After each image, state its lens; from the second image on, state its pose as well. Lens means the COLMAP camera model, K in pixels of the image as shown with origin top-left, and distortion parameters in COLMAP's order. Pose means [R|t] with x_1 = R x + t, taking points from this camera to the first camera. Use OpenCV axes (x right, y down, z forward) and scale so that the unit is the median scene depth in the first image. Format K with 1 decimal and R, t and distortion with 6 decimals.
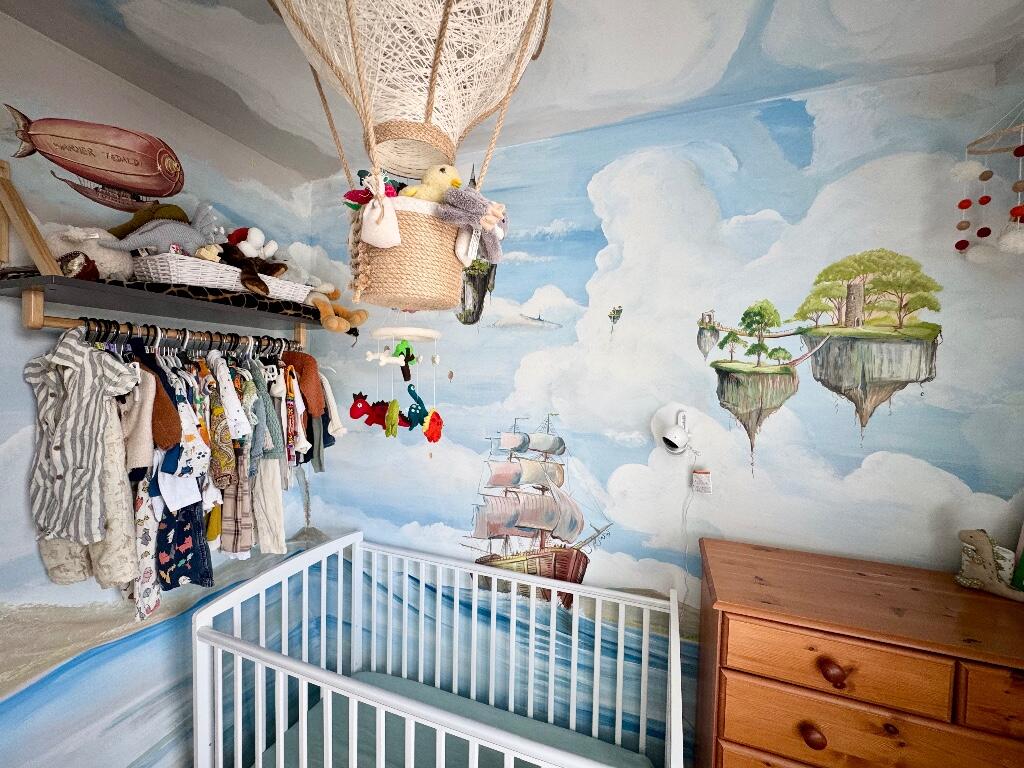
lens RADIAL K [[410.0, 0, 515.4], [0, 410.0, 386.1], [0, 0, 1]] dist [-0.000477, 0.000431]
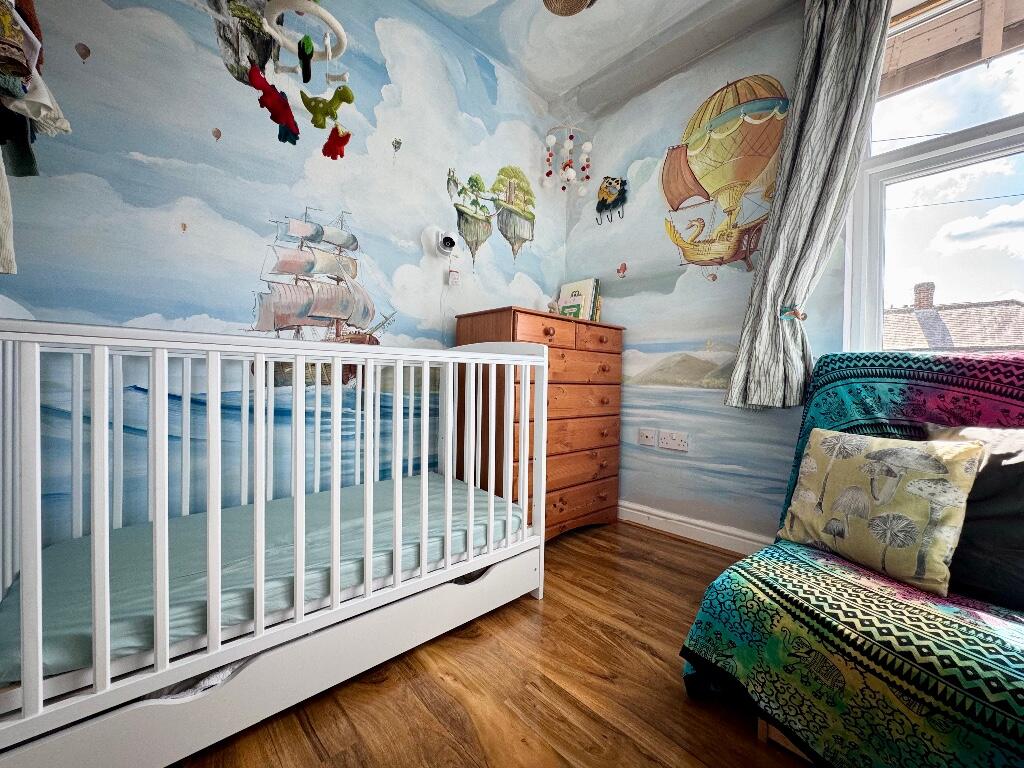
lens RADIAL K [[410.0, 0, 512.1], [0, 410.0, 384.3], [0, 0, 1]] dist [-0.000477, 0.000431]
pose [[0.464455, -0.021017, 0.885347, -0.720592], [0.012422, 0.999775, 0.017216, 0.545332], [-0.885510, 0.003002, 0.464611, 0.105544]]
